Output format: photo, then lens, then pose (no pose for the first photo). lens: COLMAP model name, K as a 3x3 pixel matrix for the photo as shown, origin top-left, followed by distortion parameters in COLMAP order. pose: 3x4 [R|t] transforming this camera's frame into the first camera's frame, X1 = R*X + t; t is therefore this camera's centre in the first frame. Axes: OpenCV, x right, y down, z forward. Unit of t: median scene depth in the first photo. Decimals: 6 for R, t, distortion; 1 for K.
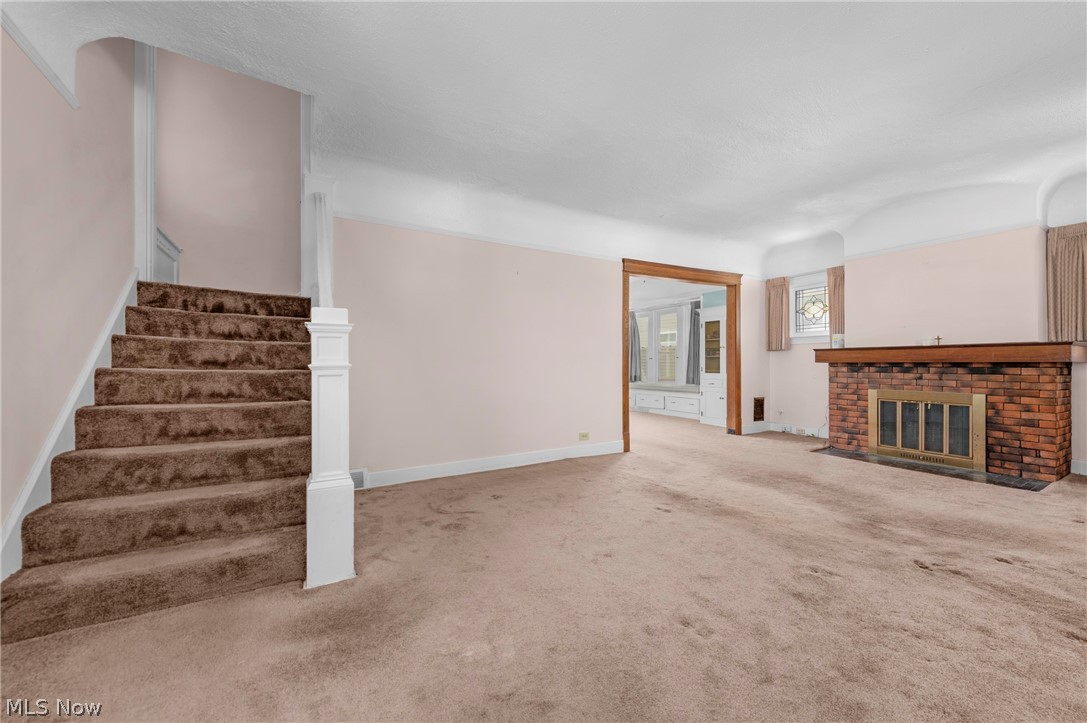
lens RADIAL K [[425.4, 0, 557.7], [0, 425.4, 360.6], [0, 0, 1]] dist [0.012983, -0.003303]
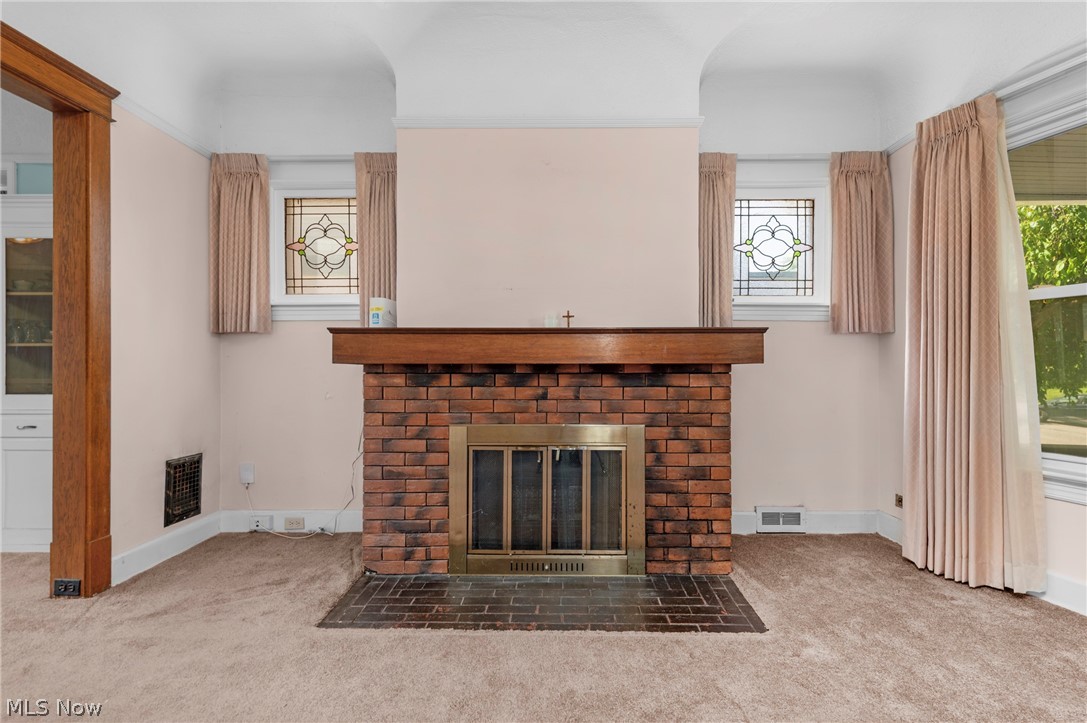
lens RADIAL K [[444.9, 0, 543.5], [0, 444.9, 361.5], [0, 0, 1]] dist [0.016260, -0.000032]
pose [[0.527478, 0.001878, 0.849567, 0.383399], [-0.006066, 0.999980, 0.001556, 0.000769], [-0.849547, -0.005974, 0.527479, 0.665057]]
